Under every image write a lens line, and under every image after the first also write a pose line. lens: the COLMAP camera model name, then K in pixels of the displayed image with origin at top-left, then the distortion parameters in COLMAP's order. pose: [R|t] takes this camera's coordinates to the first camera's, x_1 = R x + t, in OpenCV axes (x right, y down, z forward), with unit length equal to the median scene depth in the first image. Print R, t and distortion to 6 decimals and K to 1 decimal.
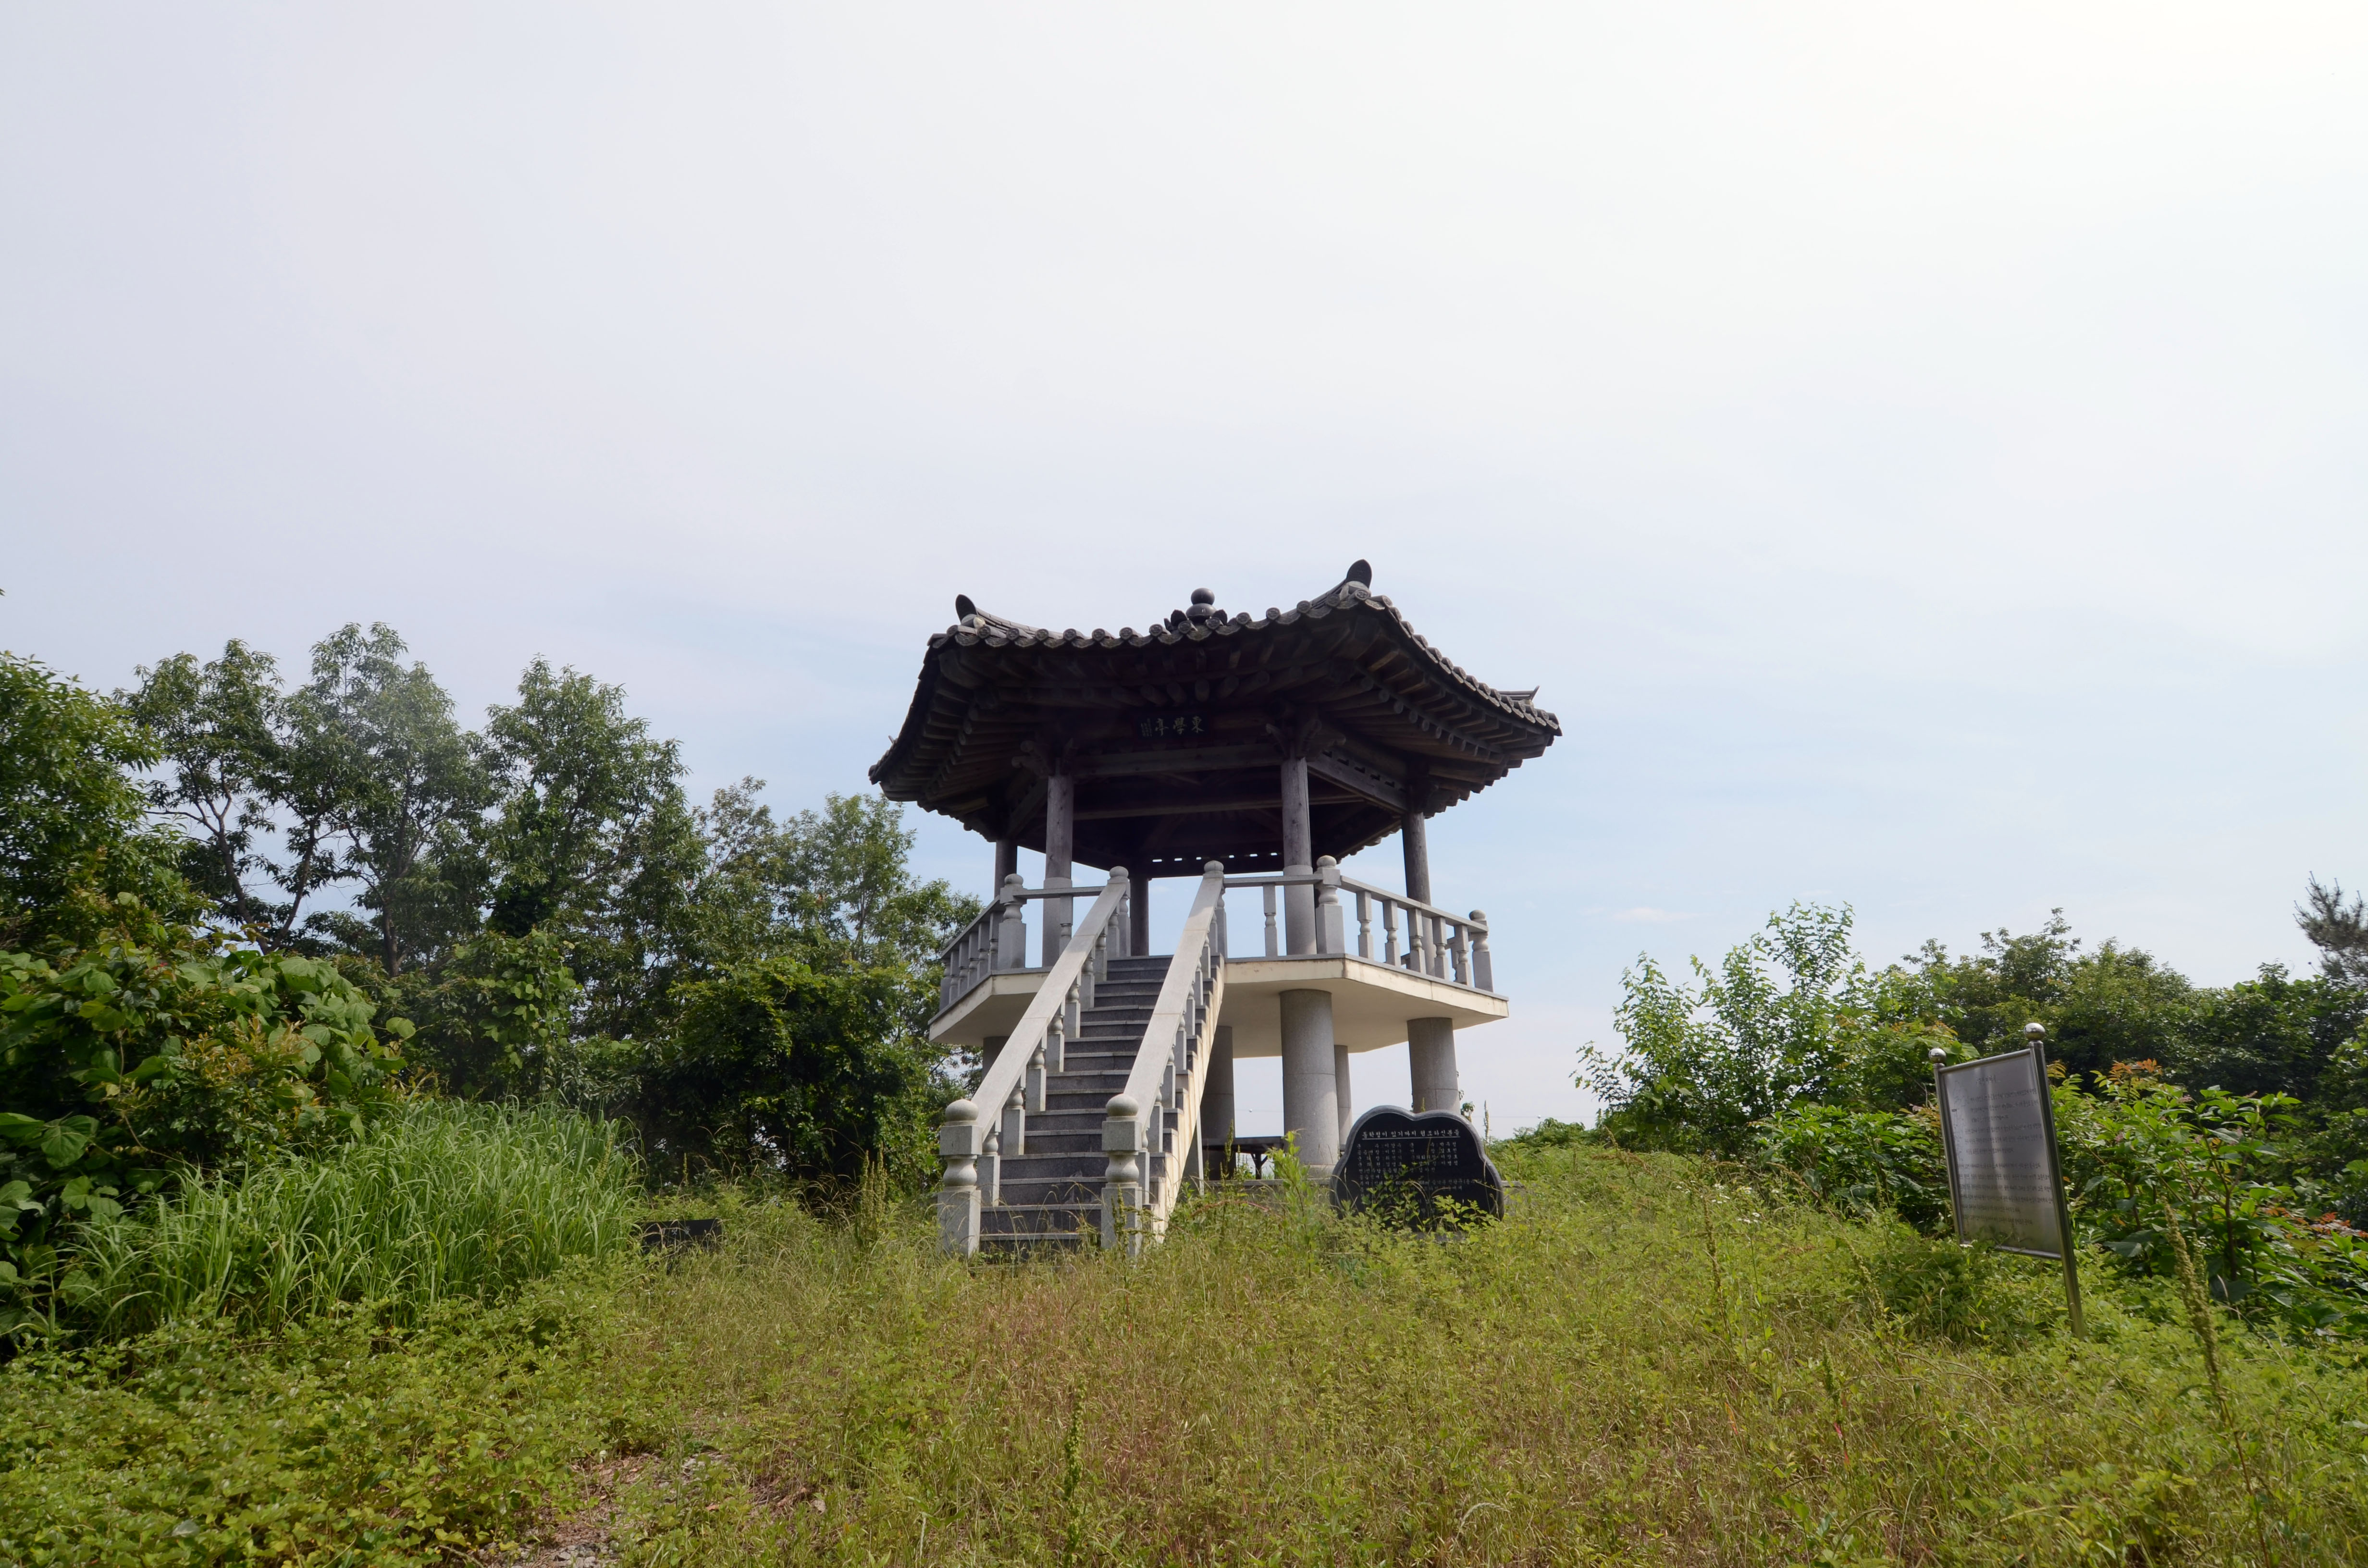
lens RADIAL K [[1236.4, 0, 1184.0], [0, 1236.4, 784.0], [0, 0, 1]] dist [0.004607, 0.000549]
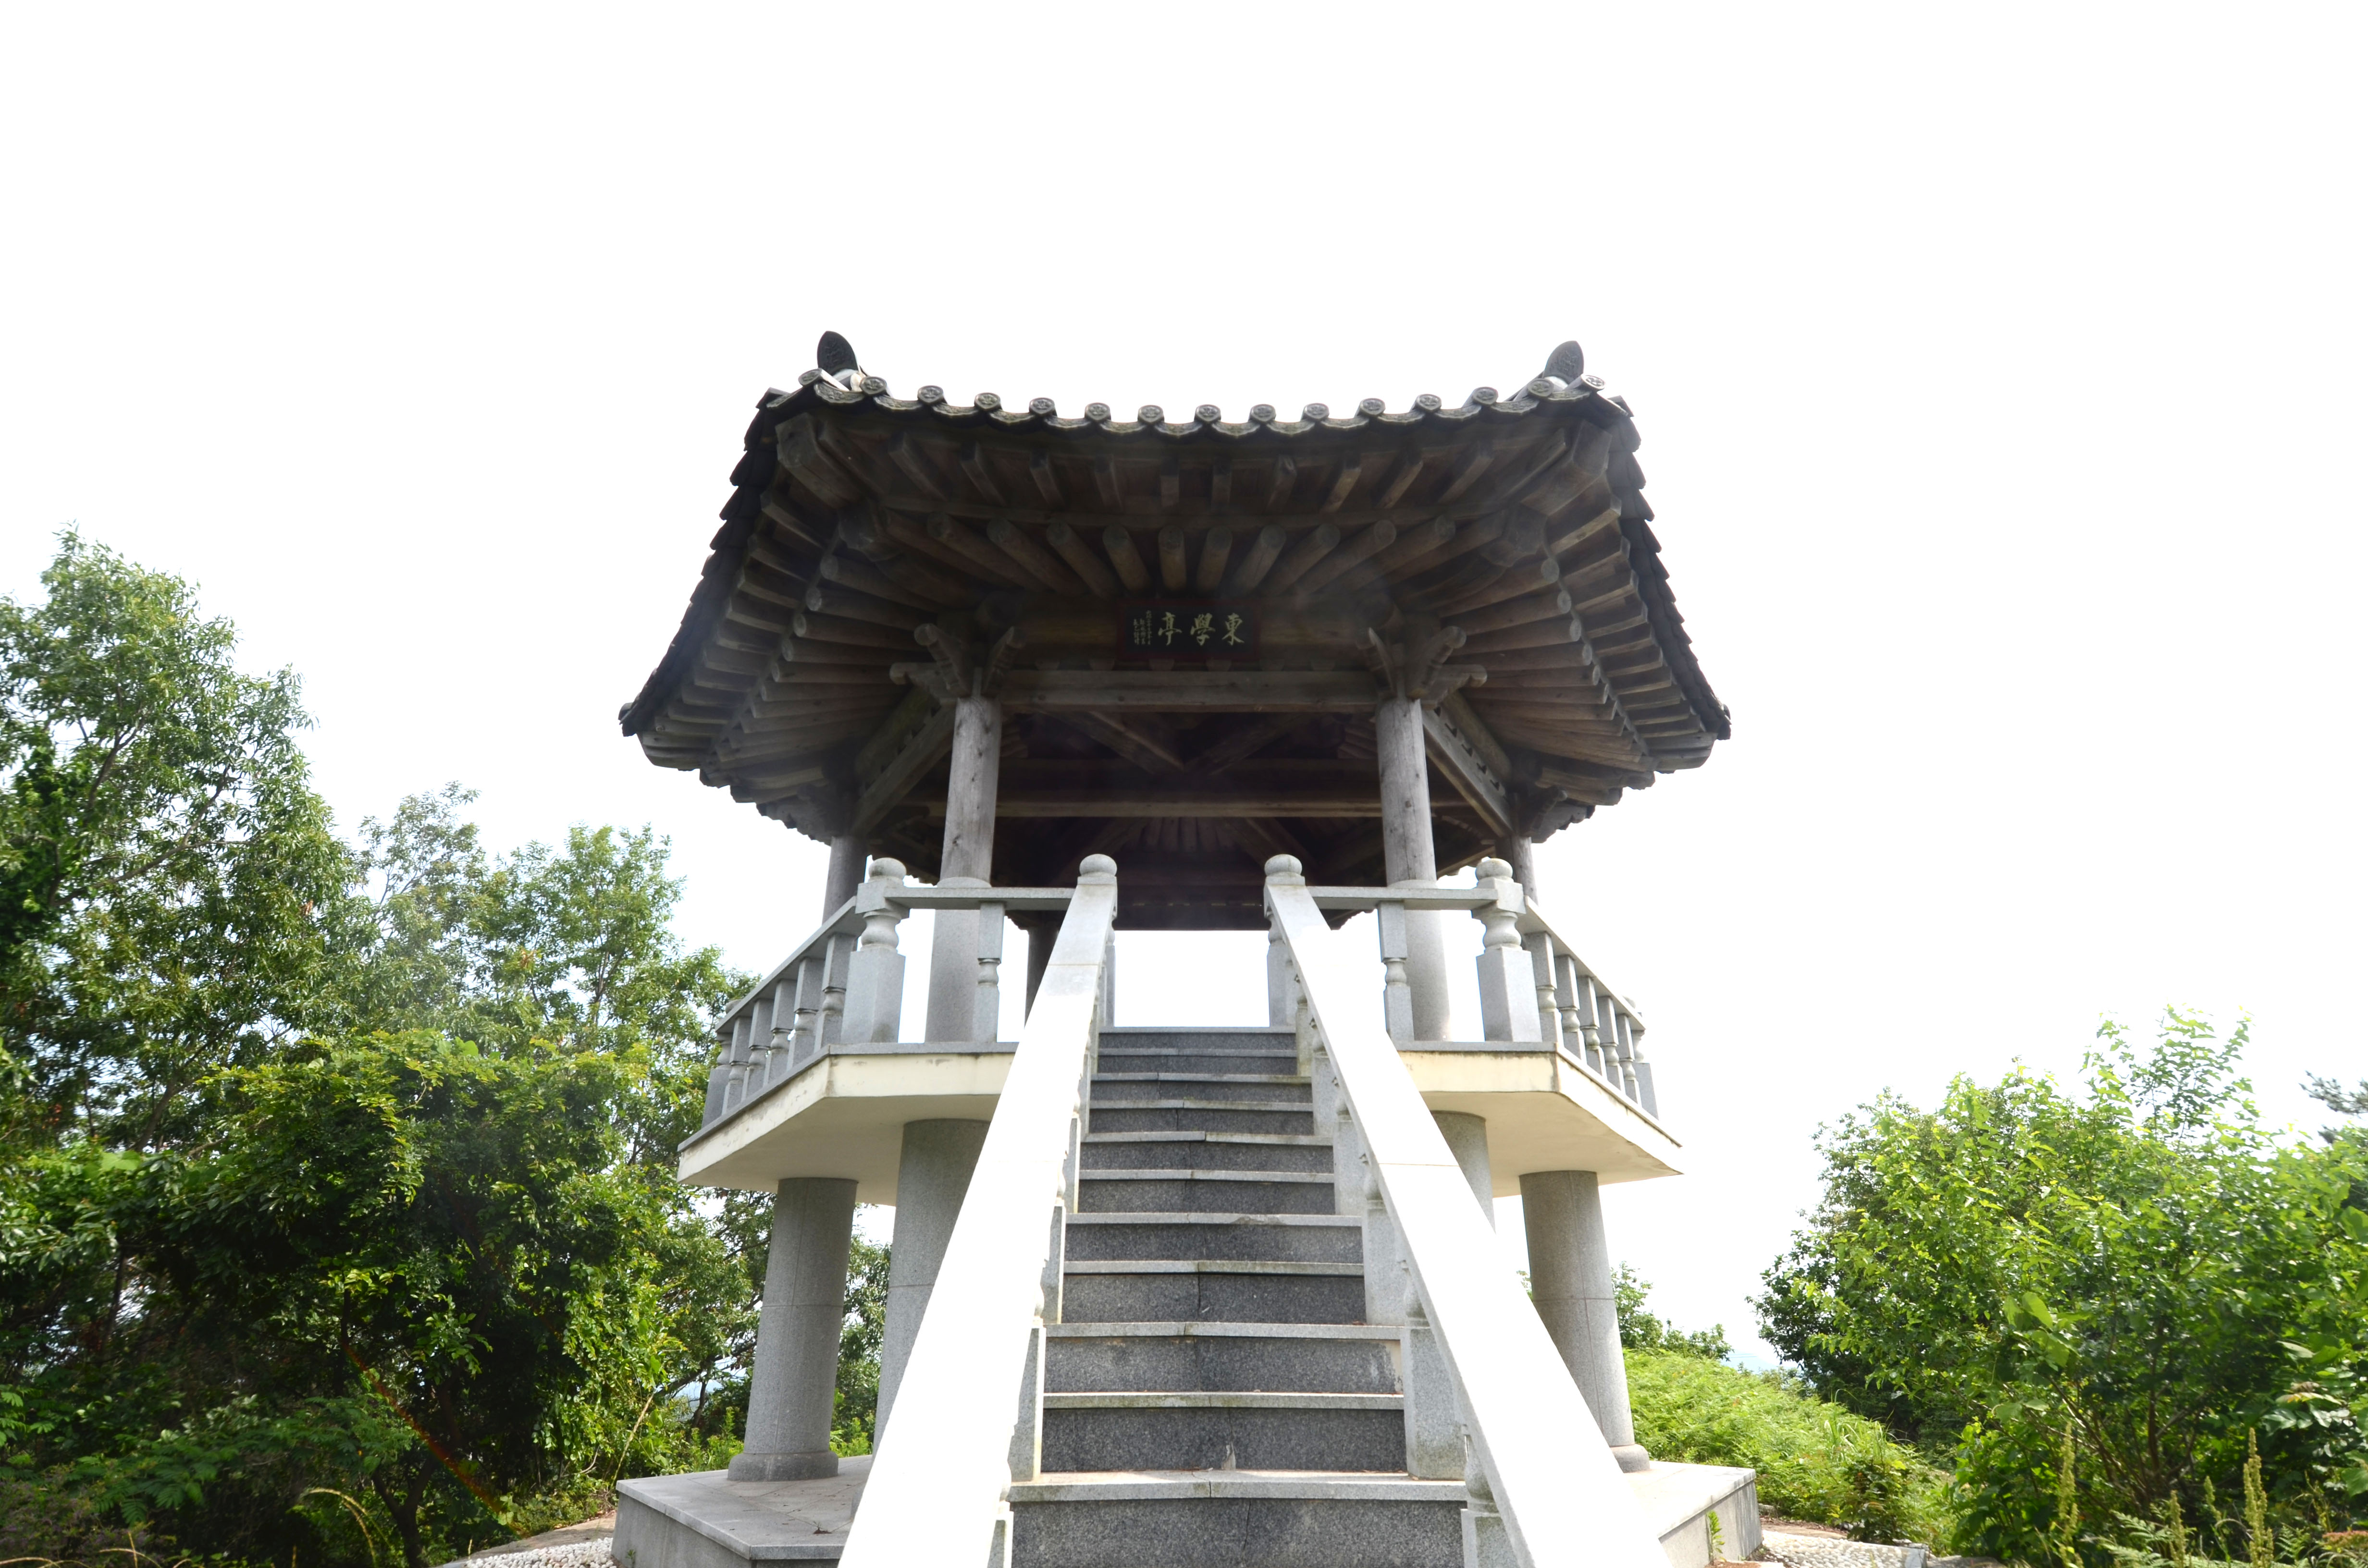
lens RADIAL K [[1236.4, 0, 1184.0], [0, 1236.4, 784.0], [0, 0, 1]] dist [0.004607, 0.000549]
pose [[0.984158, 0.082413, 0.156975, -0.078014], [-0.066668, 0.992438, -0.103065, 0.067667], [-0.164282, 0.090967, 0.982210, 0.372179]]
